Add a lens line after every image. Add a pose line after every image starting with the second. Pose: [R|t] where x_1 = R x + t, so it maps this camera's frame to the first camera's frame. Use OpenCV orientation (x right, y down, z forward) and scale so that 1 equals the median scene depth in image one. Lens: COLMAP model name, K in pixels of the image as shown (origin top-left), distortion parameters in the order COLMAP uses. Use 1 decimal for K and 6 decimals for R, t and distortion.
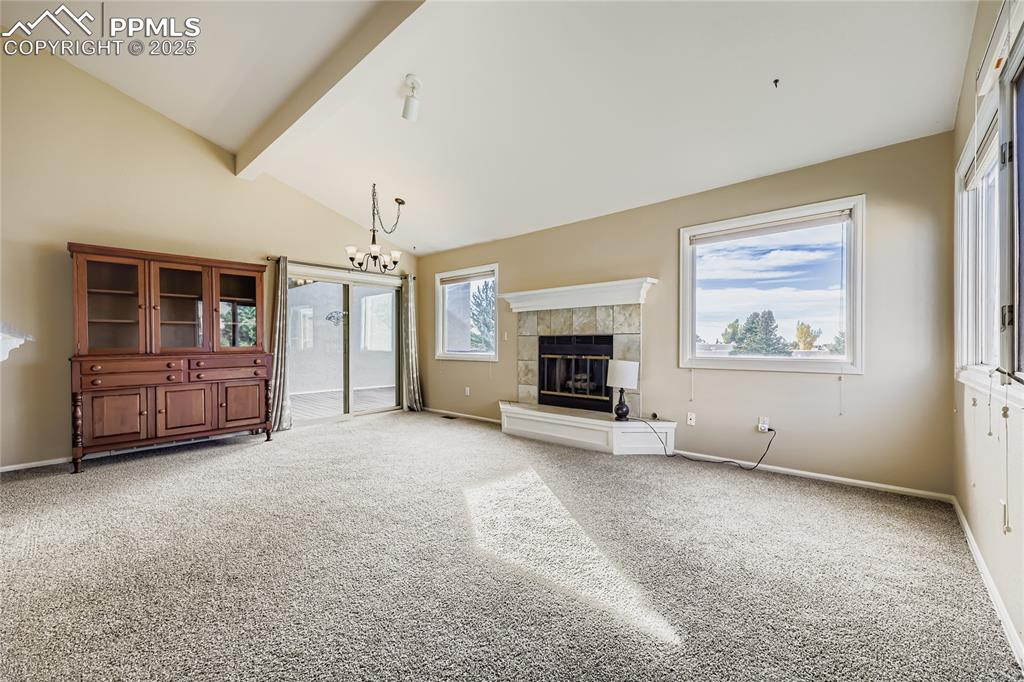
lens RADIAL K [[406.1, 0, 512.3], [0, 406.1, 343.4], [0, 0, 1]] dist [-0.000016, -0.000060]
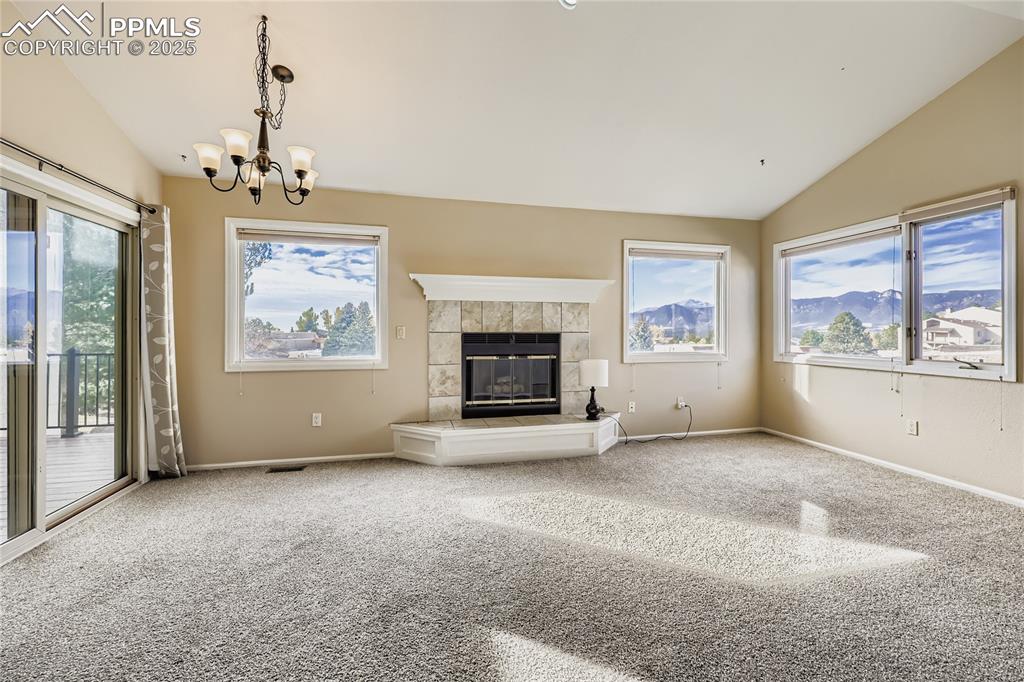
lens RADIAL K [[421.3, 0, 511.8], [0, 421.3, 329.5], [0, 0, 1]] dist [-0.000481, -0.000032]
pose [[0.568198, 0.005069, 0.822876, -0.596450], [-0.000956, 0.999984, -0.005500, -0.022010], [-0.822891, 0.002339, 0.568194, 0.486938]]
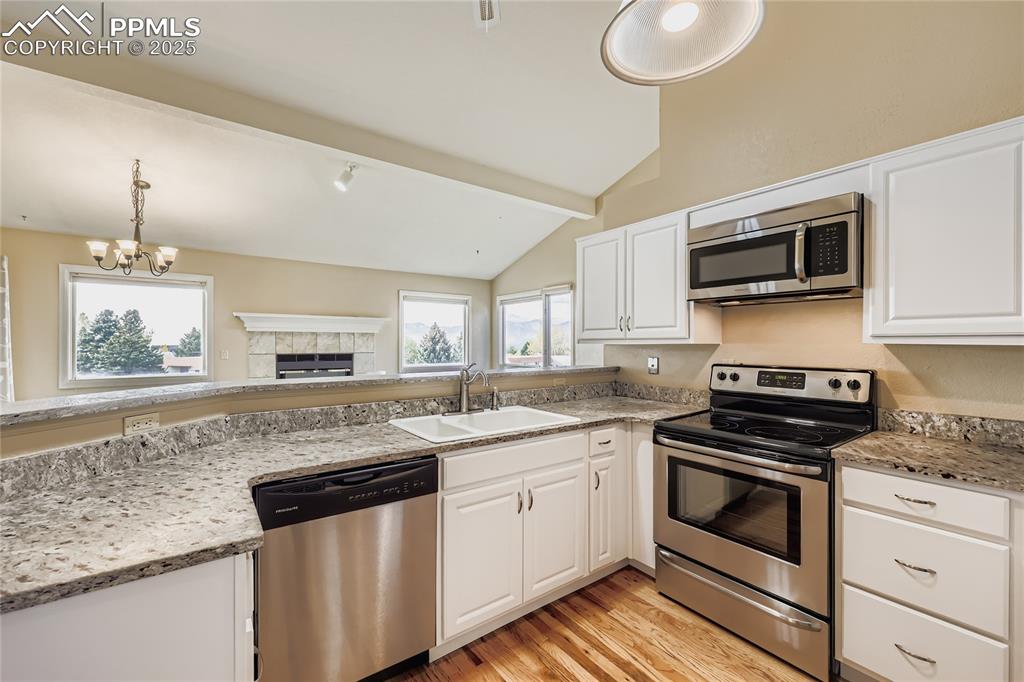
lens RADIAL K [[426.3, 0, 511.7], [0, 426.3, 343.4], [0, 0, 1]] dist [0.000872, 0.000188]
pose [[0.202111, 0.001866, 0.979361, -1.002132], [0.000881, 0.999997, -0.002087, -0.048158], [-0.979362, 0.001285, 0.202109, 0.155997]]
